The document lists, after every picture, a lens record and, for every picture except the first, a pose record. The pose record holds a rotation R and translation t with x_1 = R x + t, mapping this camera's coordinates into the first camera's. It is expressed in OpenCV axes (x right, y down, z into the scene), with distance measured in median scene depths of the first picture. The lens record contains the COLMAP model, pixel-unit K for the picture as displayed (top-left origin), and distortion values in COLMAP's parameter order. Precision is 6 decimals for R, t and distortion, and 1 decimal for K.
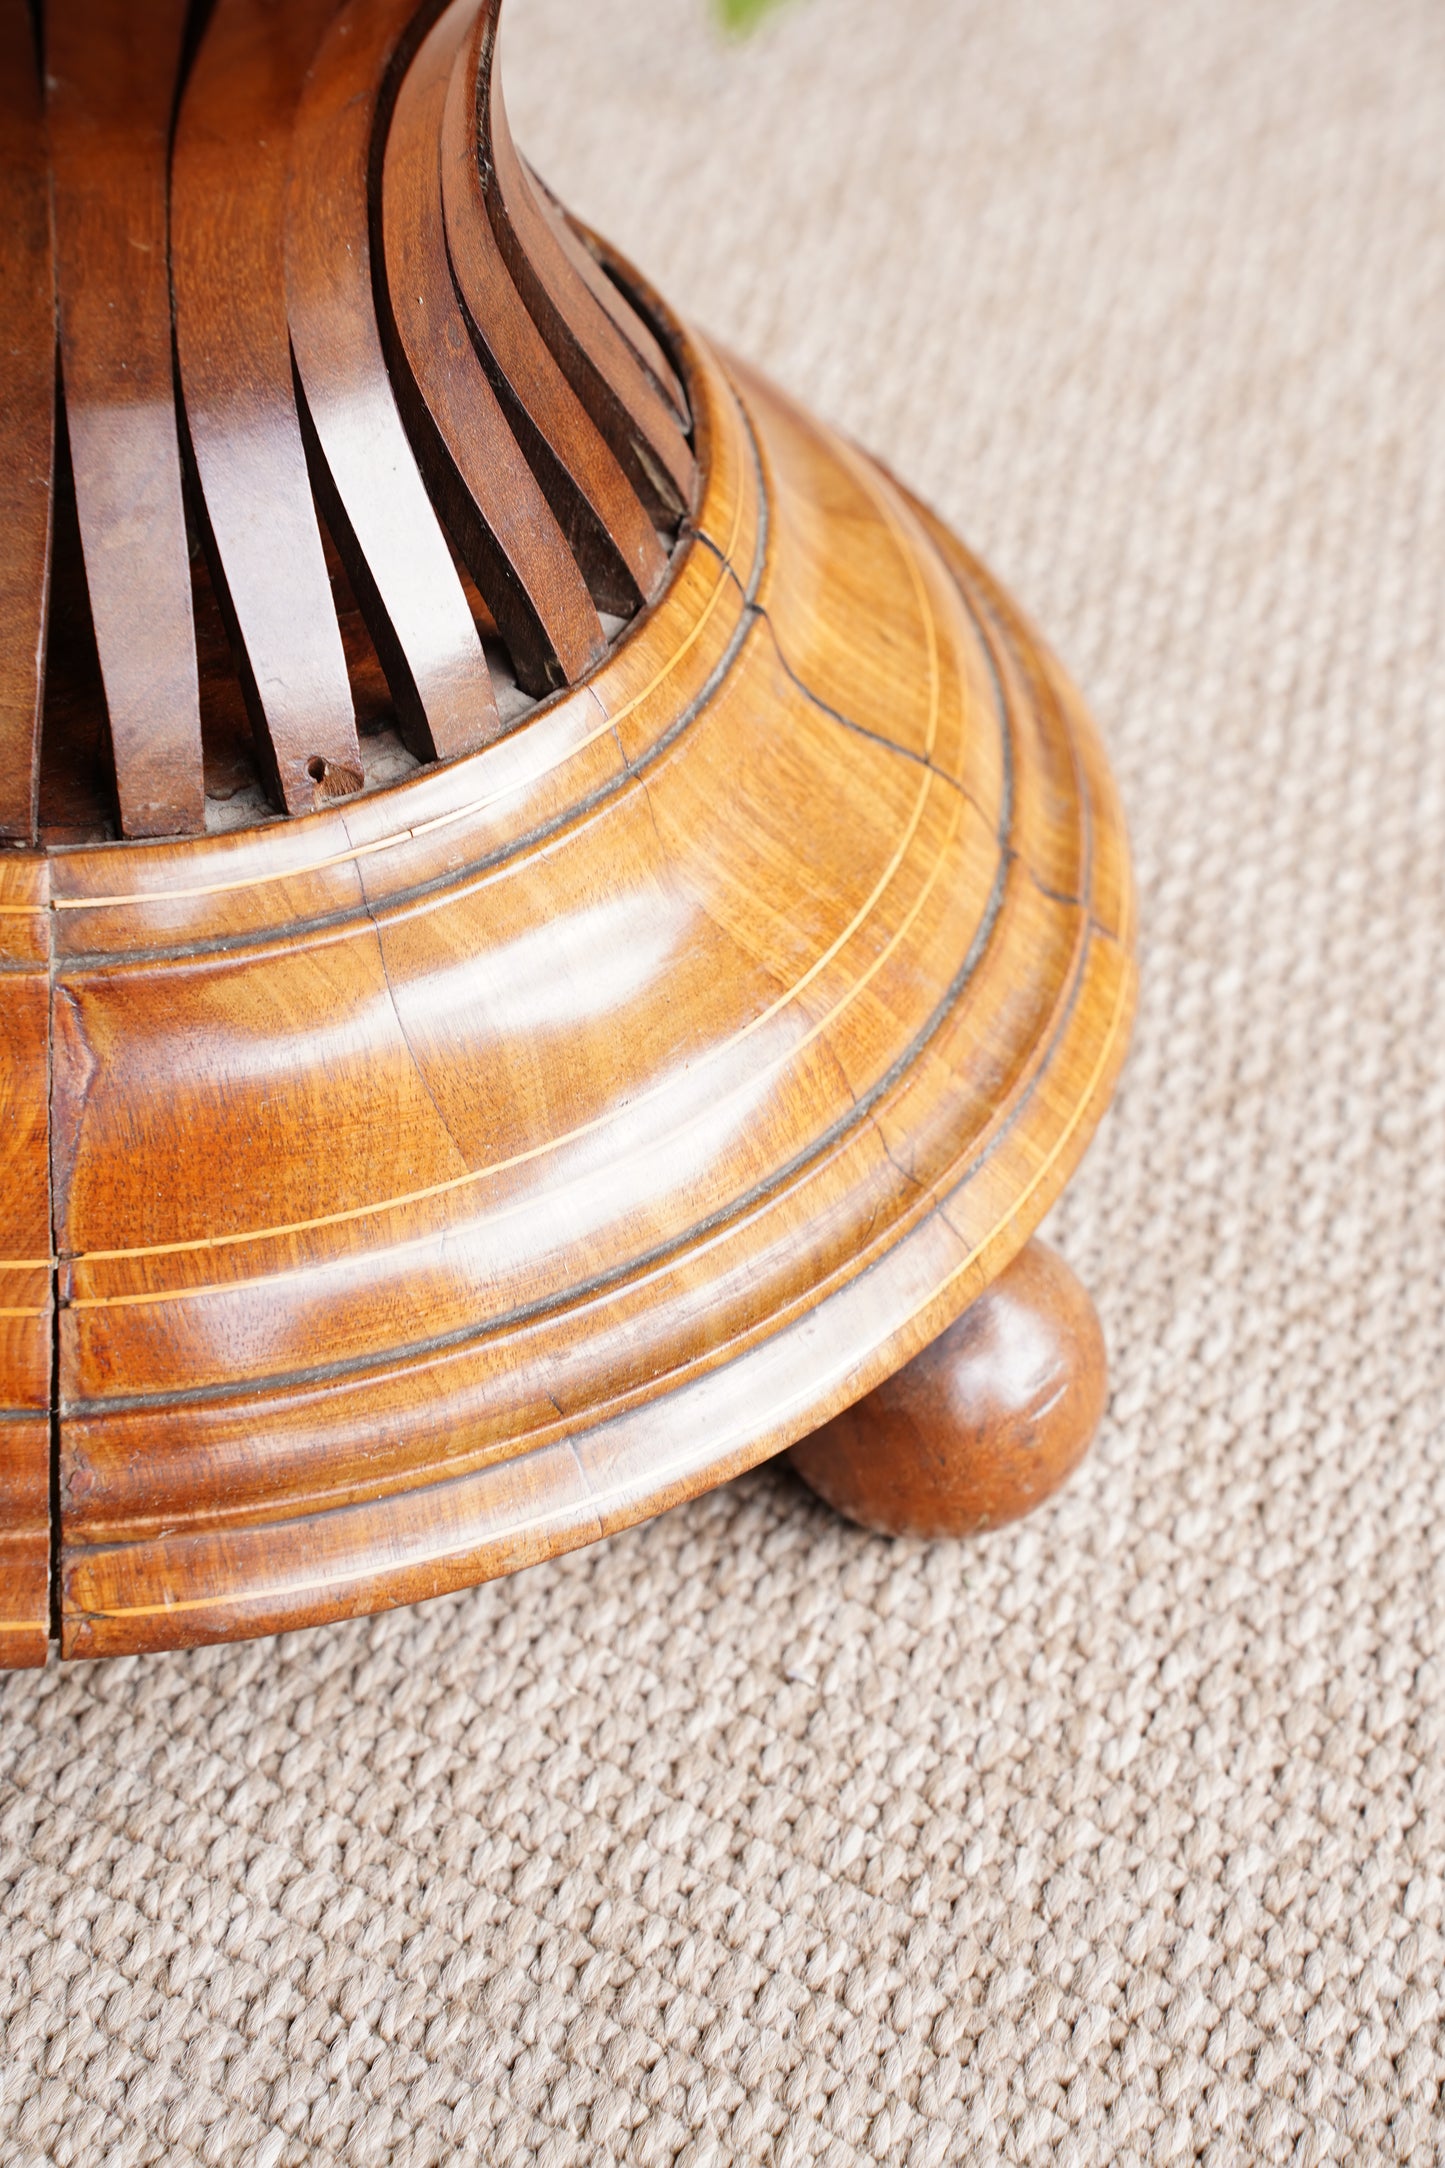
lens RADIAL K [[4584.1, 0, 722.5], [0, 4584.1, 1084.0], [0, 0, 1]] dist [0.572184, 0.501347]
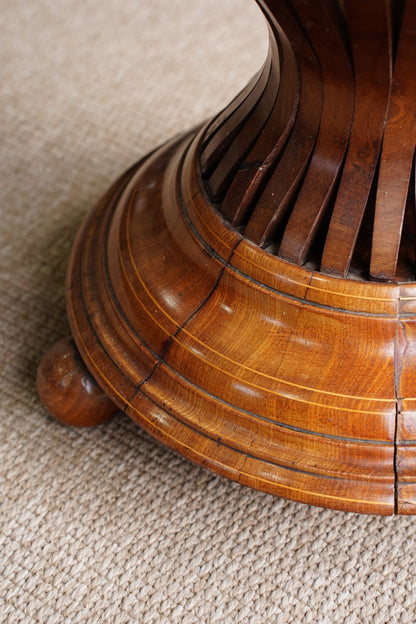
lens RADIAL K [[1319.4, 0, 208.0], [0, 1319.4, 312.0], [0, 0, 1]] dist [0.572184, 0.501347]
pose [[0.991948, 0.045389, -0.118231, -0.153230], [-0.047926, 0.998676, -0.018701, -0.002412], [0.117225, 0.024216, 0.992810, -0.023010]]
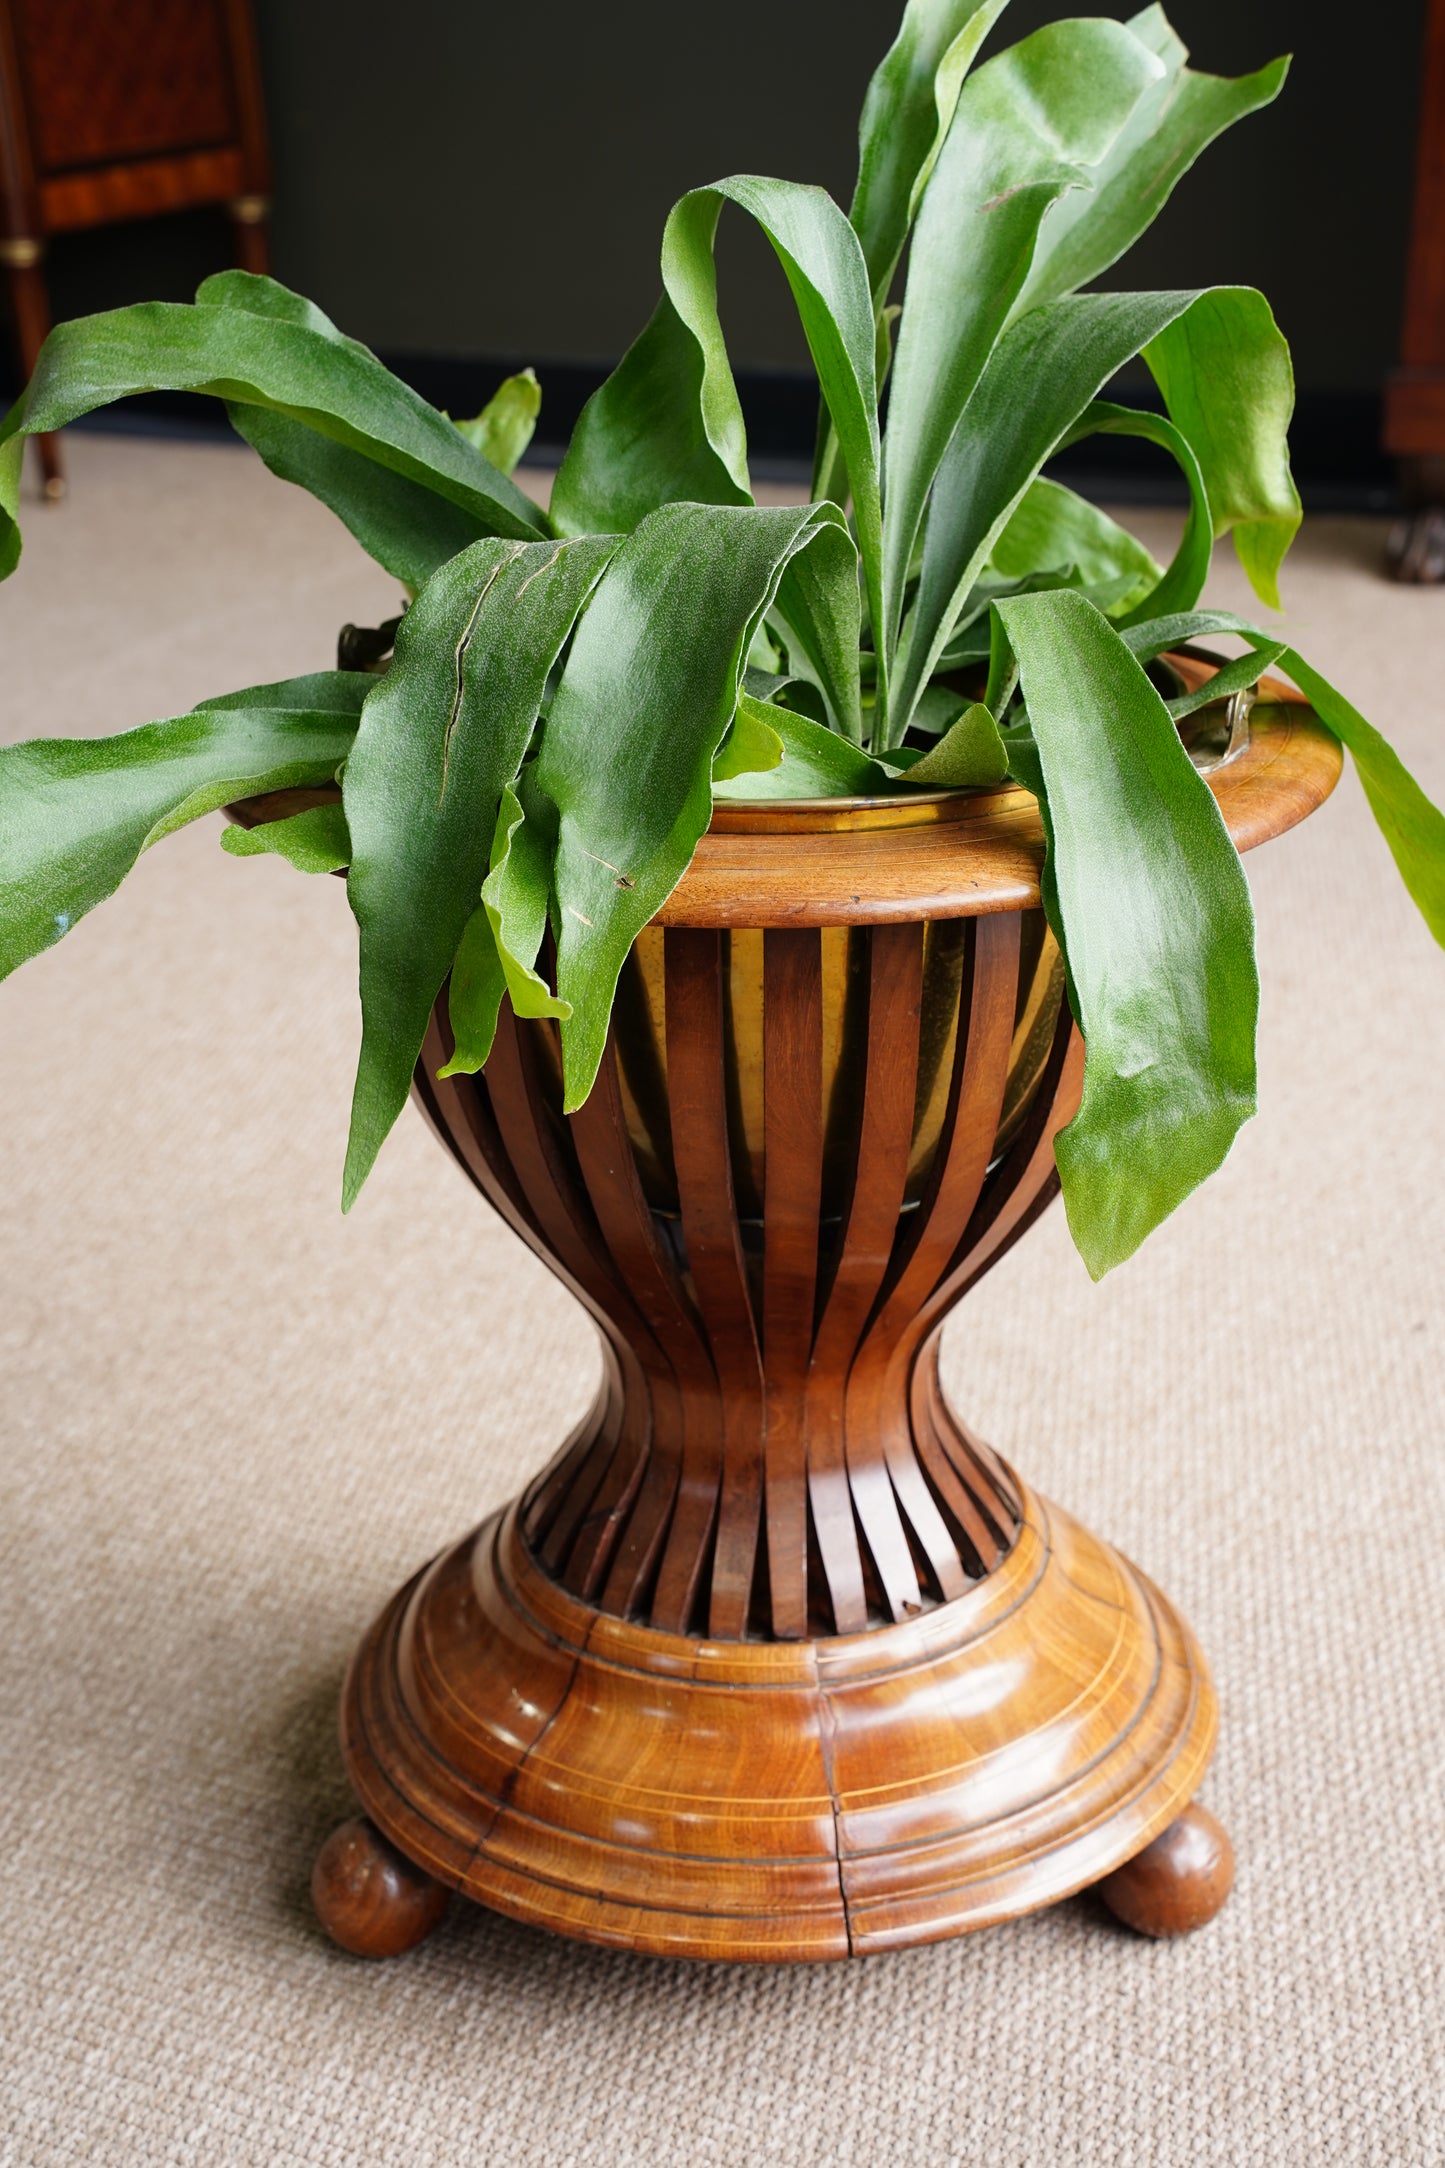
lens RADIAL K [[3148.6, 0, 722.5], [0, 3148.6, 1084.0], [0, 0, 1]] dist [0.220171, 0.331179]
pose [[0.995899, -0.090225, 0.006678, -0.164570], [0.086633, 0.929763, -0.357820, 0.275269], [0.026075, 0.356931, 0.933767, -0.752936]]
